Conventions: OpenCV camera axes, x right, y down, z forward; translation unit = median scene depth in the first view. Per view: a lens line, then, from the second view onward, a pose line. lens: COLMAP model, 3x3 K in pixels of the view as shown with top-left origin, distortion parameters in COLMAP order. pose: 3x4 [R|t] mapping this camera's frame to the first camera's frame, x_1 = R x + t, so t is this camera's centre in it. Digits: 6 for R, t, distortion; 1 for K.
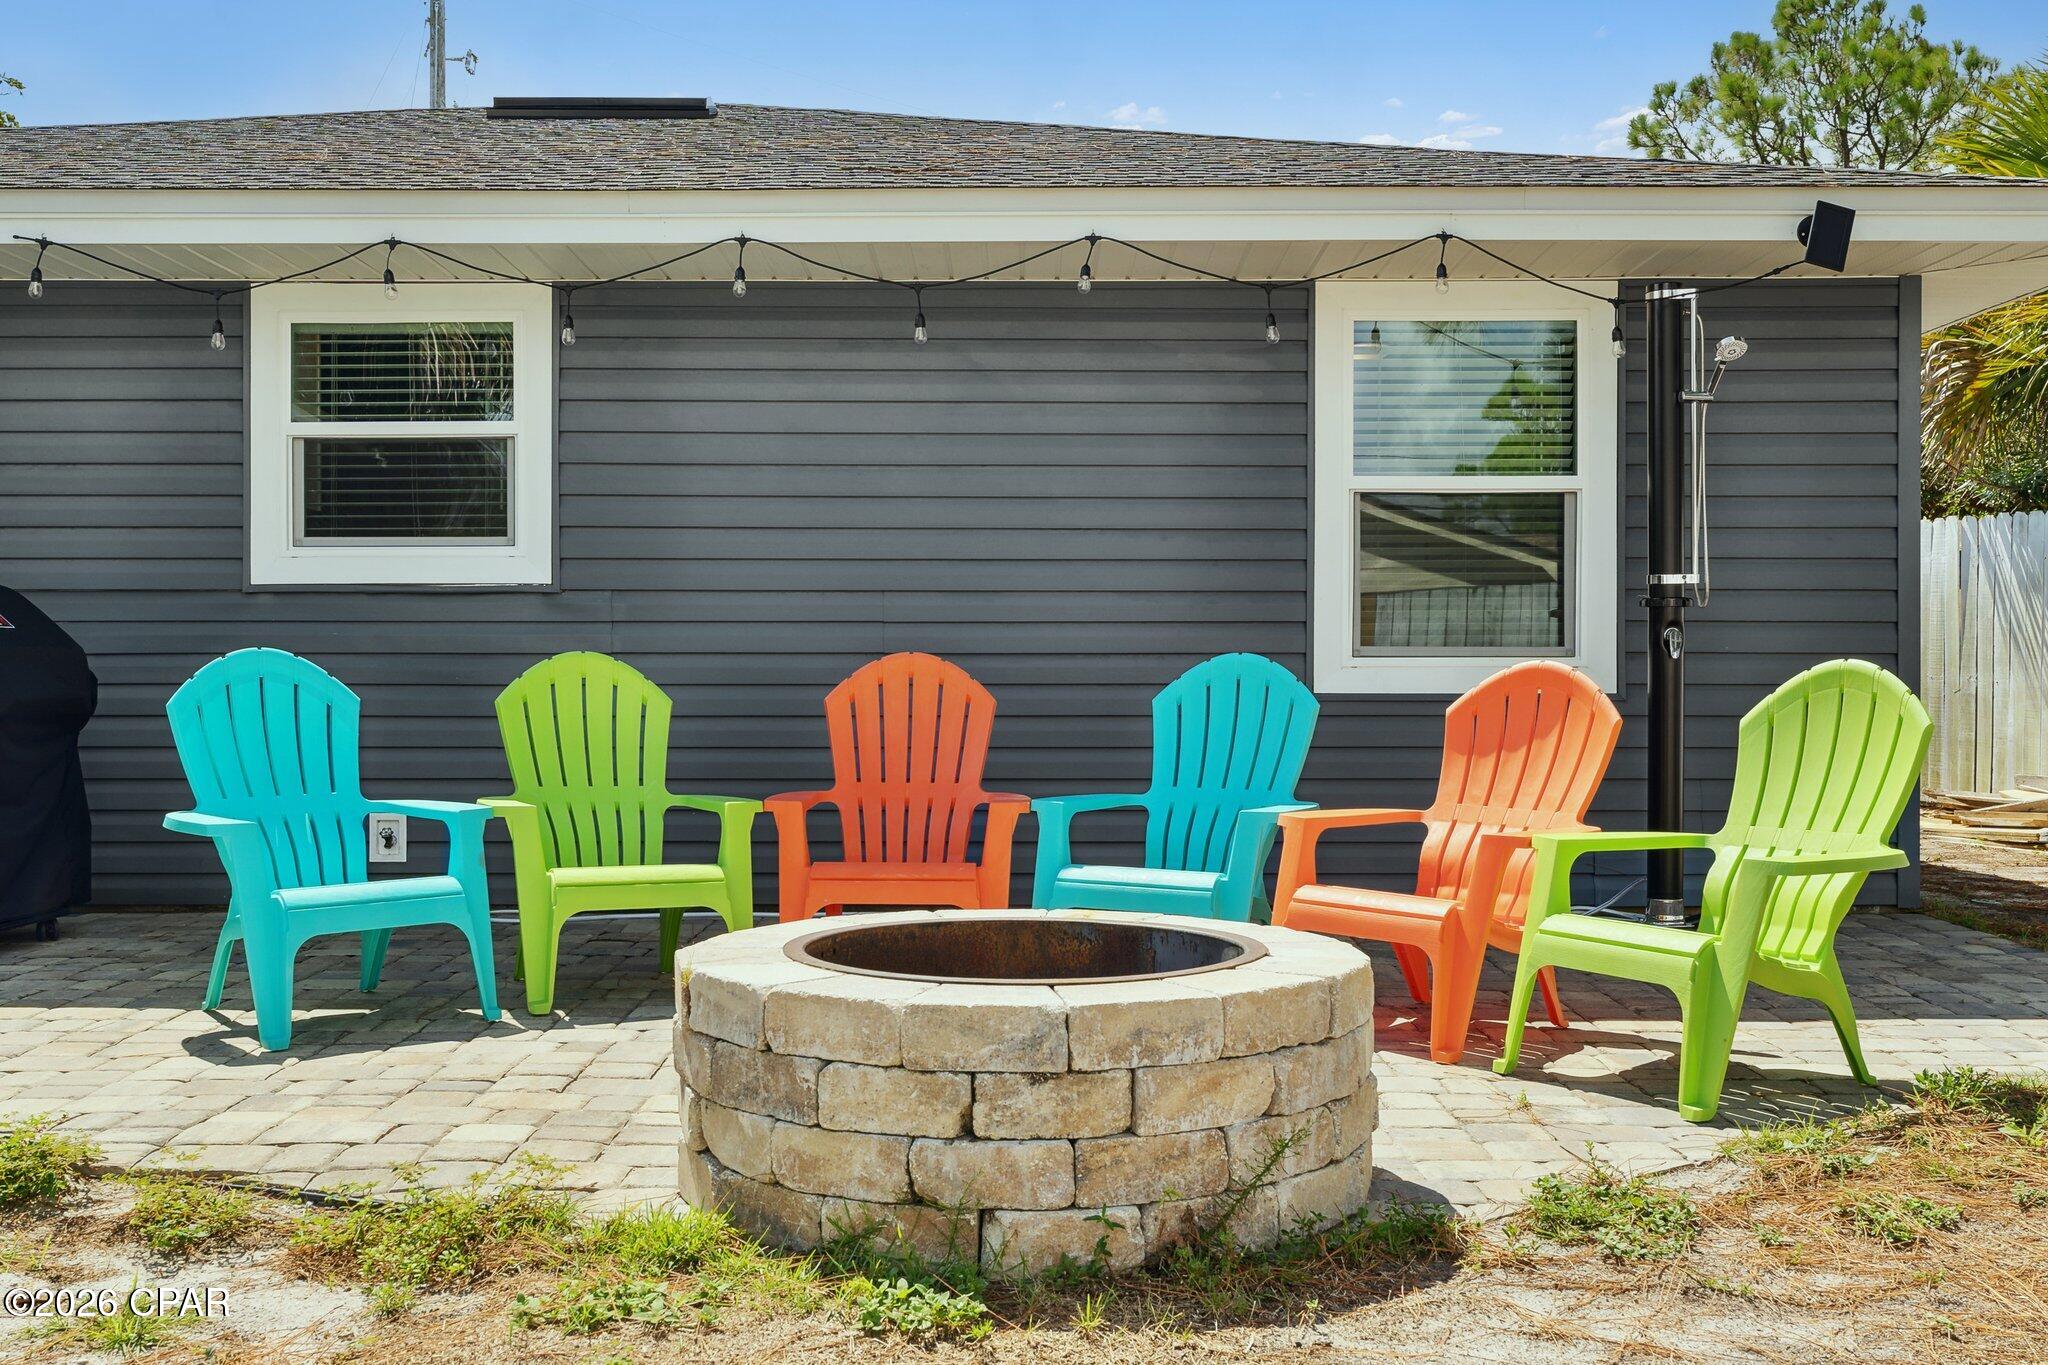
lens RADIAL K [[2023.0, 0, 1024.0], [0, 2023.0, 682.5], [0, 0, 1]] dist [0.003532, 0.008524]
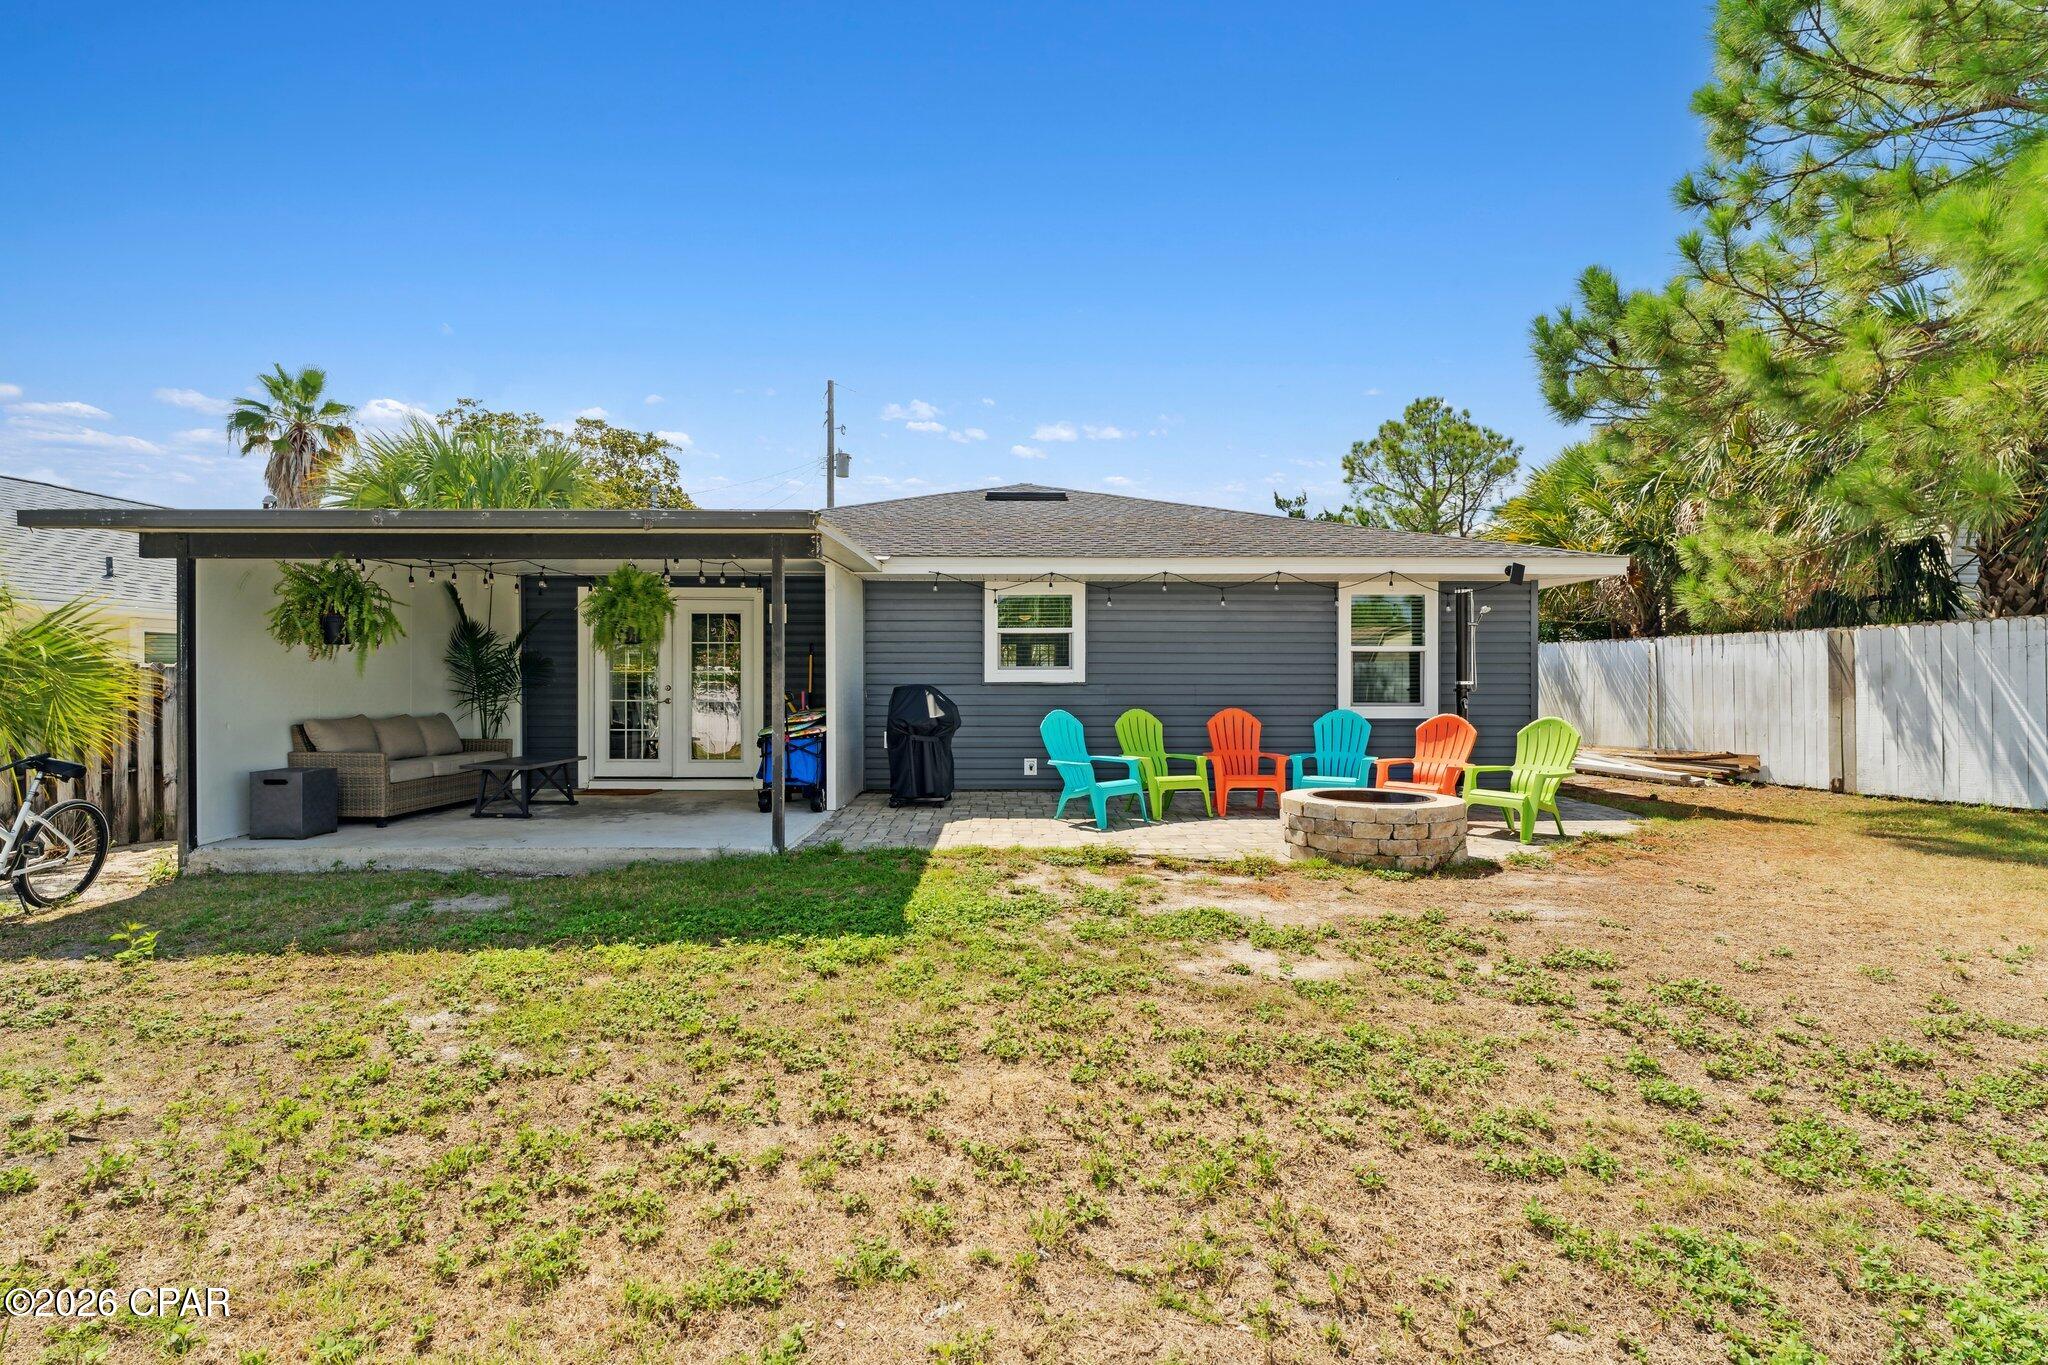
lens RADIAL K [[951.3, 0, 1024.0], [0, 951.3, 682.5], [0, 0, 1]] dist [0.000137, -0.000132]
pose [[0.999974, 0.000767, 0.007196, -0.335359], [-0.000713, 0.999972, -0.007499, -0.037391], [-0.007202, 0.007494, 0.999946, -0.413082]]
